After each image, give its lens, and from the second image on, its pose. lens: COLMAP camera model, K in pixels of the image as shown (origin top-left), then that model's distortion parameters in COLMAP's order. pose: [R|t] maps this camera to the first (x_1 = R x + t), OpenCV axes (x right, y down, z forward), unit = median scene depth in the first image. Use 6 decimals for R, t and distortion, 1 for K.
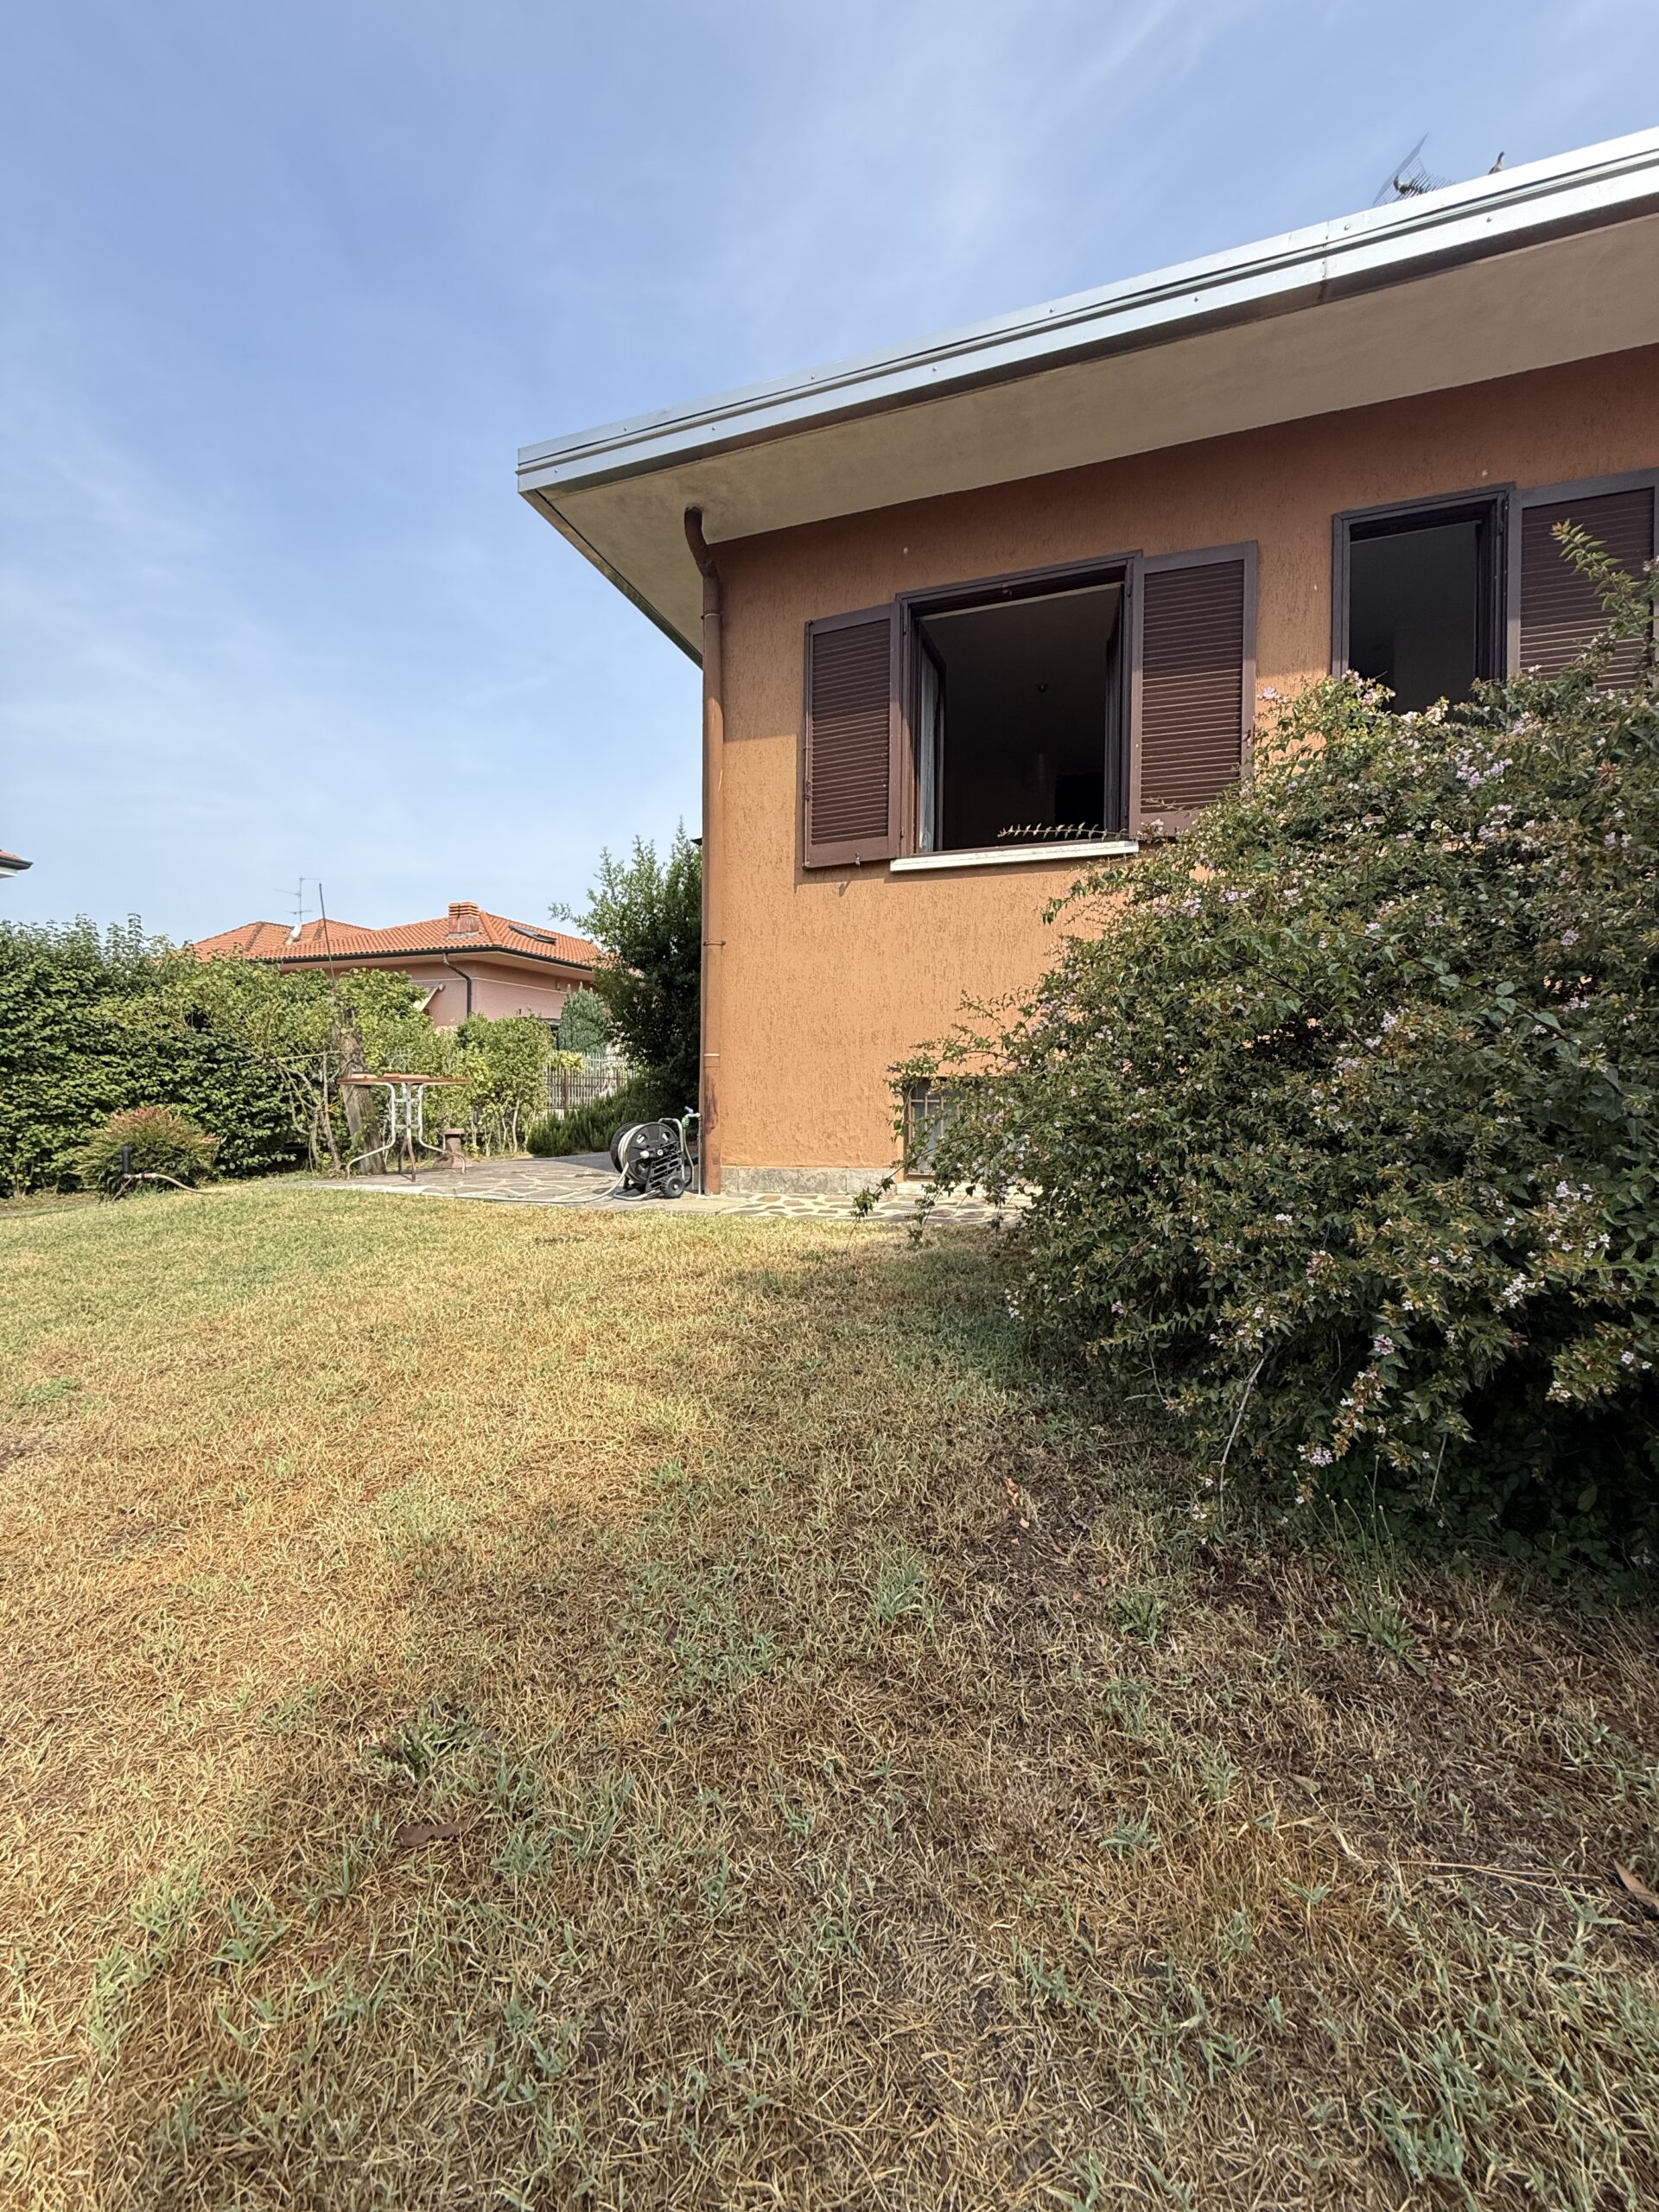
lens RADIAL K [[880.8, 0, 828.2], [0, 880.8, 1095.0], [0, 0, 1]] dist [-0.004164, 0.001409]
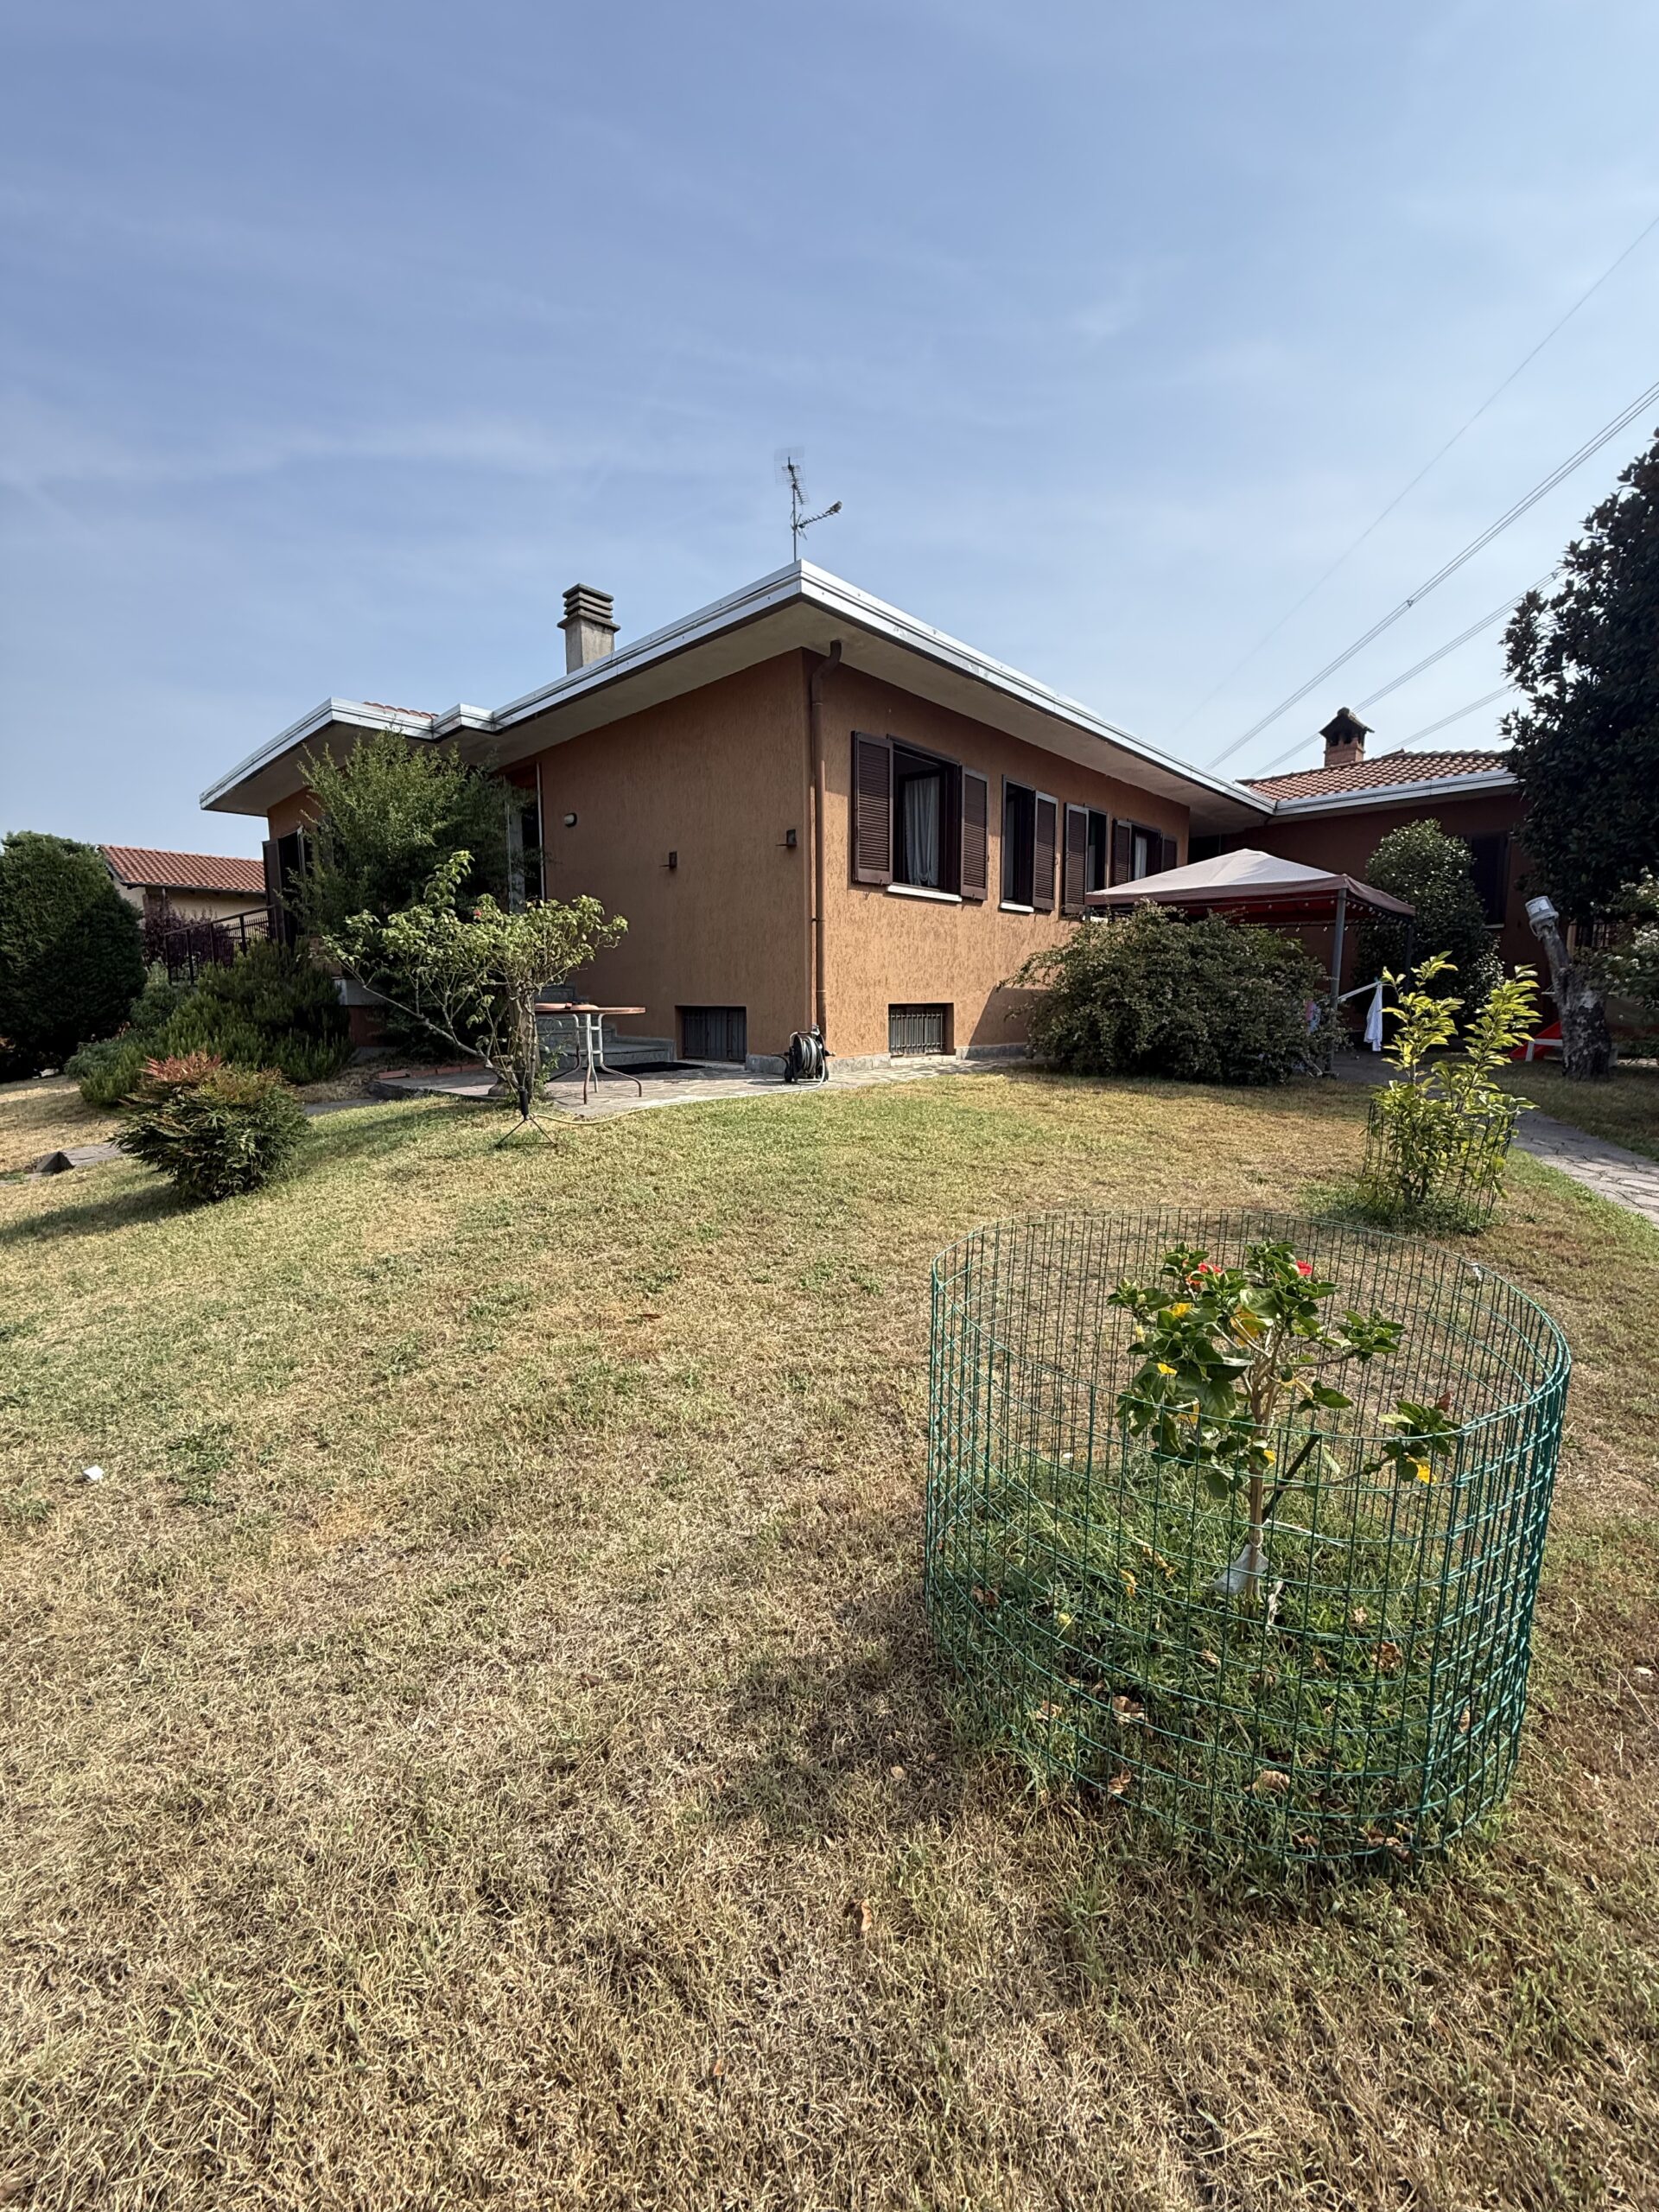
lens RADIAL K [[880.8, 0, 833.7], [0, 880.8, 1108.1], [0, 0, 1]] dist [-0.004164, 0.001409]
pose [[0.401311, -0.114118, 0.908805, -3.236987], [0.018291, 0.993009, 0.116614, -0.039978], [-0.915759, -0.030175, 0.400593, 0.670815]]
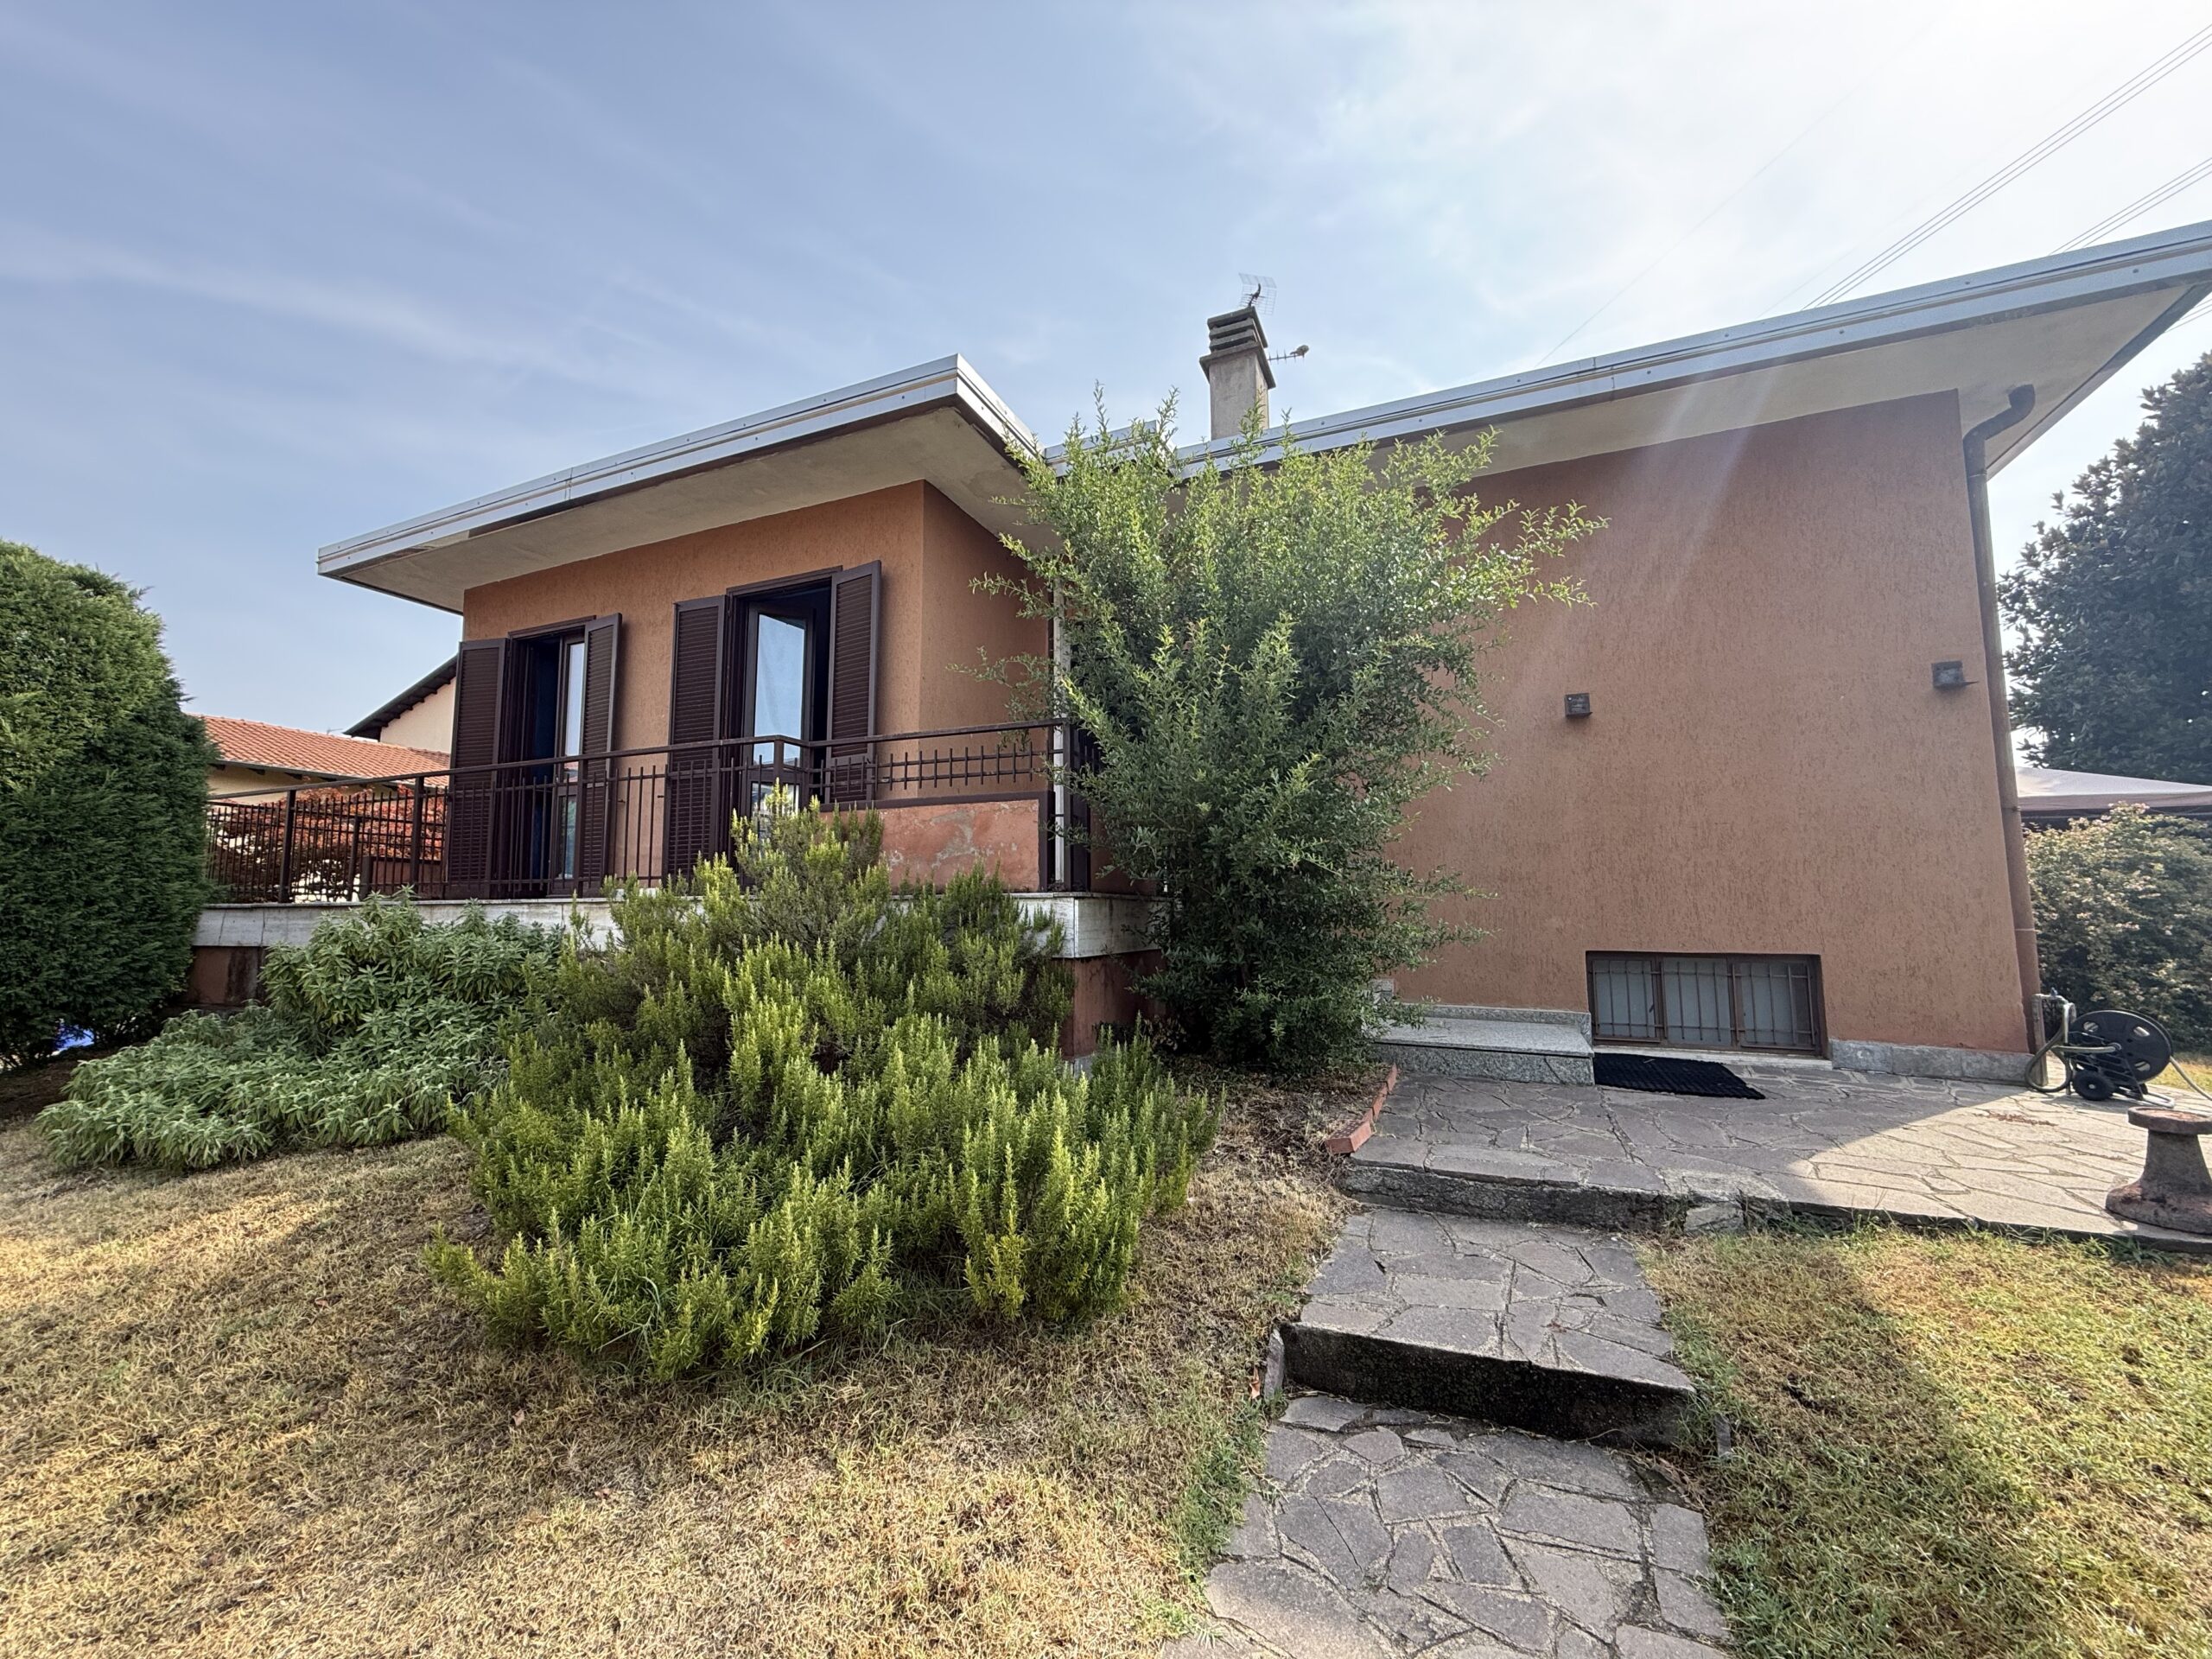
lens RADIAL K [[889.5, 0, 1094.9], [0, 889.5, 832.2], [0, 0, 1]] dist [0.001670, -0.000420]
pose [[0.053982, 0.096494, 0.993869, -2.303014], [0.017923, 0.995066, -0.097584, -0.146117], [-0.998381, 0.023080, 0.051987, 3.865418]]
